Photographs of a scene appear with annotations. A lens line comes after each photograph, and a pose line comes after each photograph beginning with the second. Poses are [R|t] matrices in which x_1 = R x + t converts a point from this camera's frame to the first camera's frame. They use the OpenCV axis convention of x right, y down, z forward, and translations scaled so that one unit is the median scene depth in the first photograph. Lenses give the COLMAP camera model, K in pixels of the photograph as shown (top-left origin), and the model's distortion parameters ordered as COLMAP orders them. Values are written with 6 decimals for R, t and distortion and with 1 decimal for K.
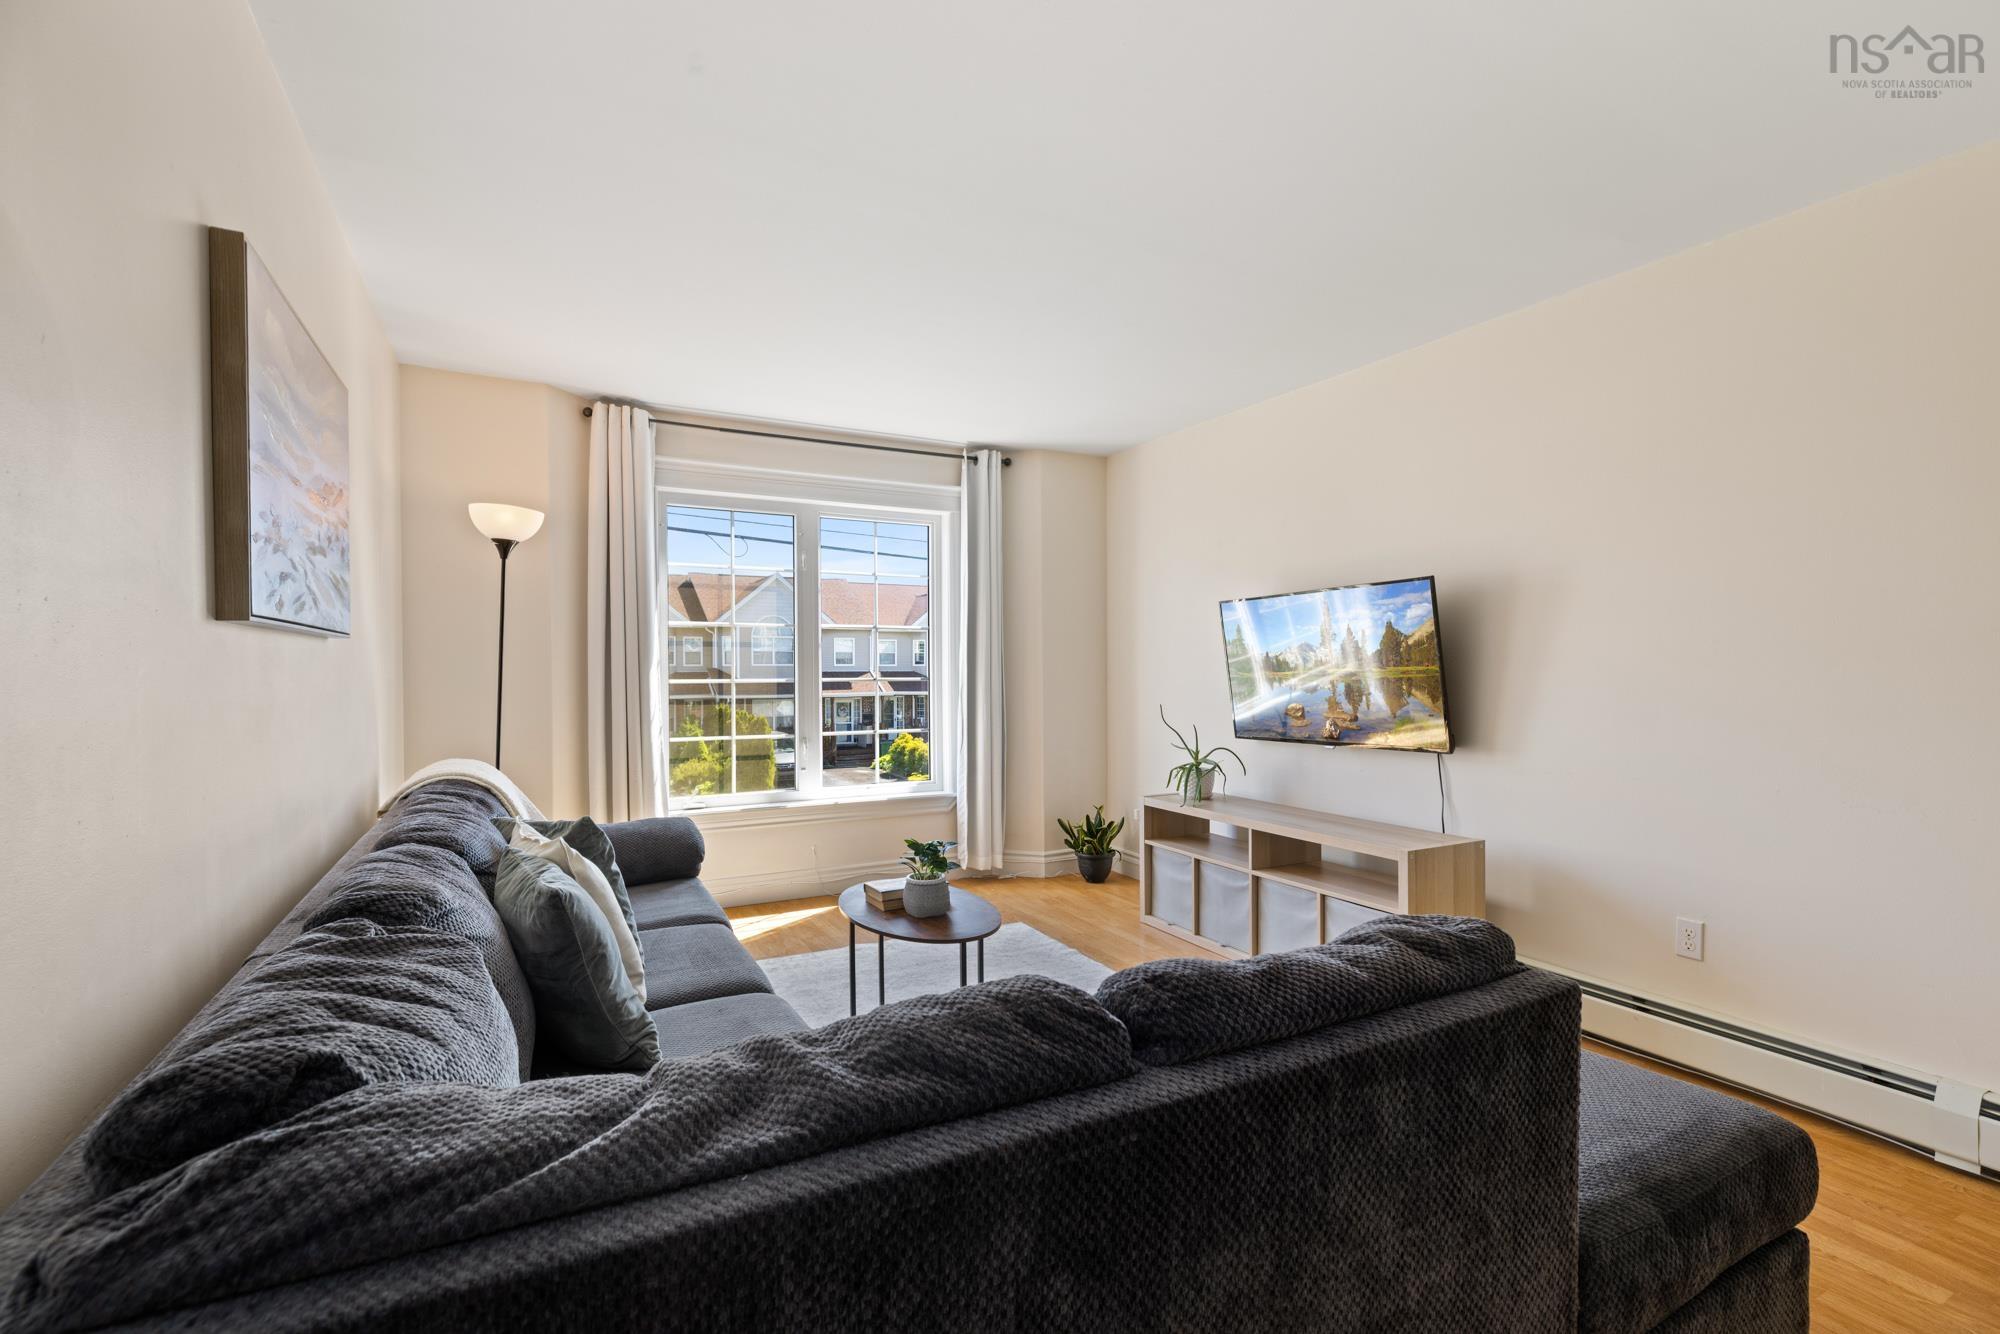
lens RADIAL K [[913.7, 0, 1006.5], [0, 913.7, 680.1], [0, 0, 1]] dist [-0.000517, -0.000113]
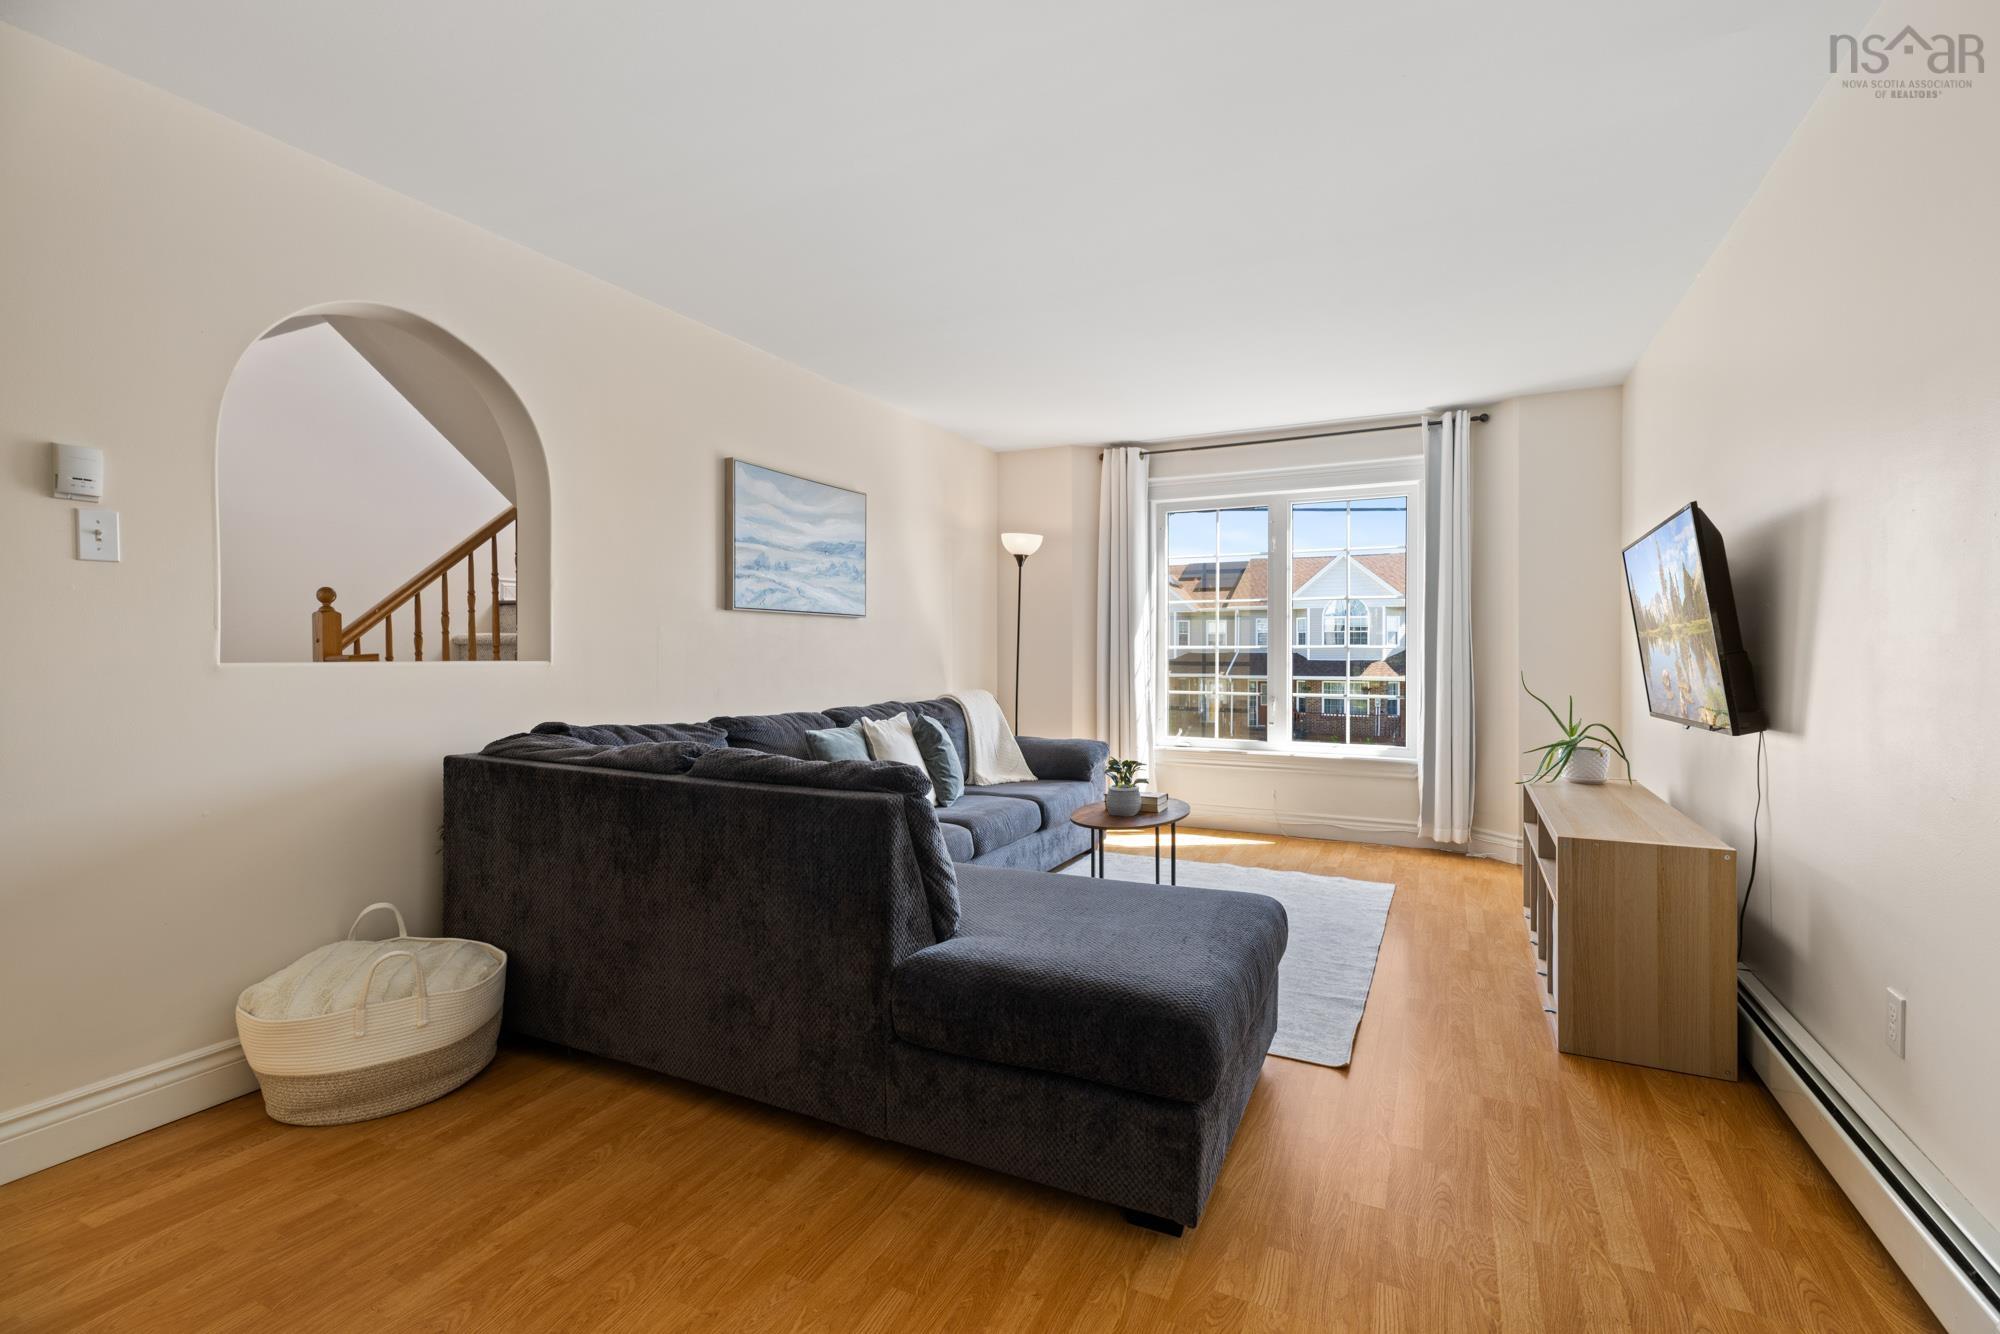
lens RADIAL K [[913.7, 0, 1005.9], [0, 913.7, 655.1], [0, 0, 1]] dist [-0.000517, -0.000113]
pose [[0.570421, 0.004966, -0.821338, 0.591072], [-0.012492, 0.999919, -0.002629, 0.019246], [0.821258, 0.011760, 0.570436, 0.065774]]
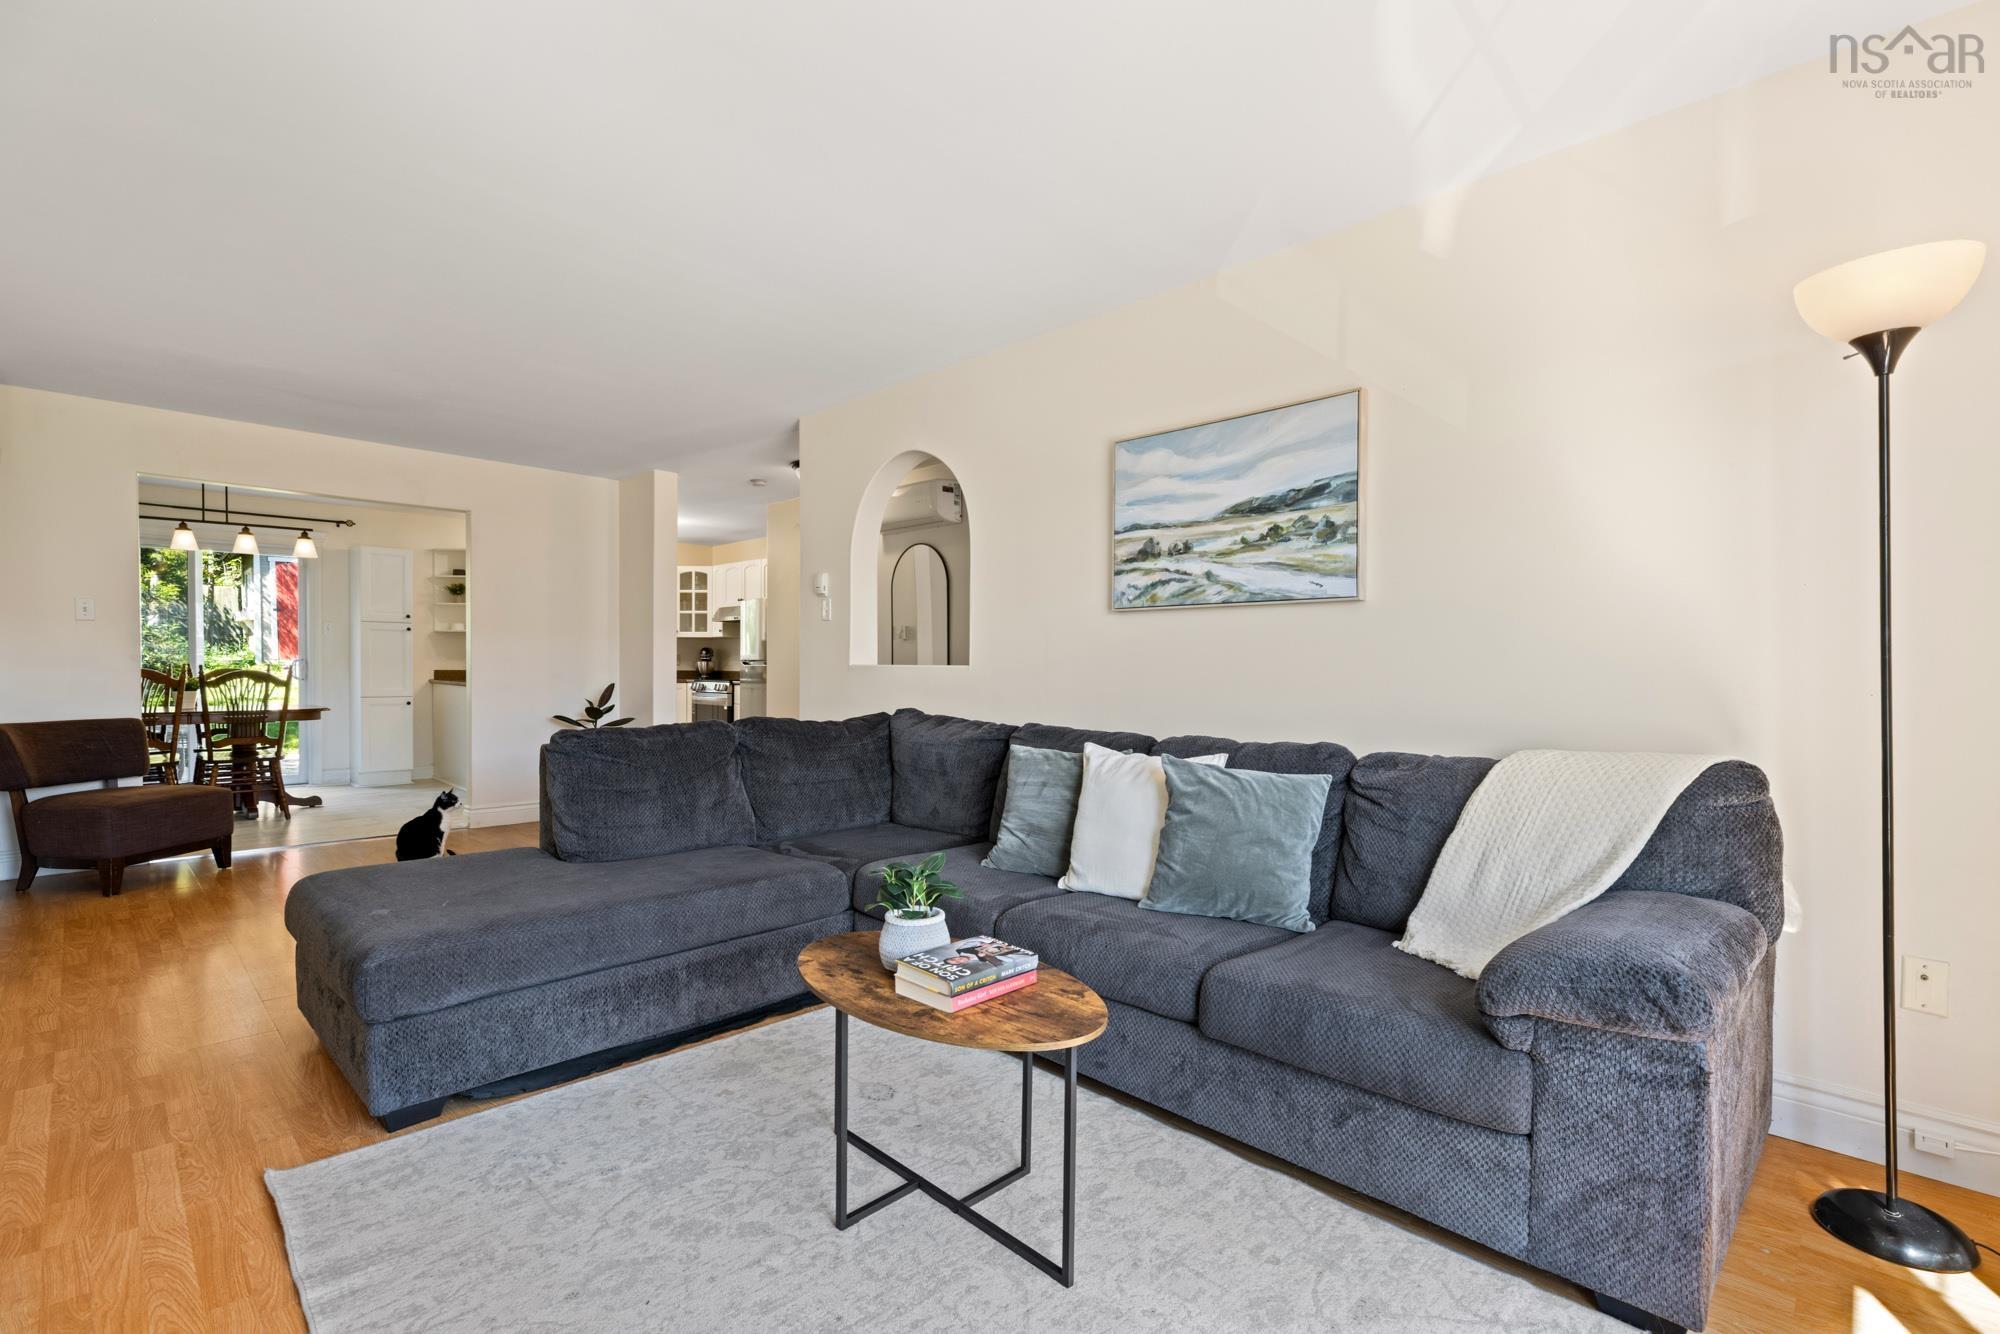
lens RADIAL K [[913.7, 0, 1003.1], [0, 913.7, 677.2], [0, 0, 1]] dist [-0.000517, -0.000113]
pose [[-0.959957, -0.000031, -0.280149, 0.023557], [-0.007049, 0.999686, 0.024045, 0.014834], [0.280060, 0.025057, -0.959655, 1.092417]]
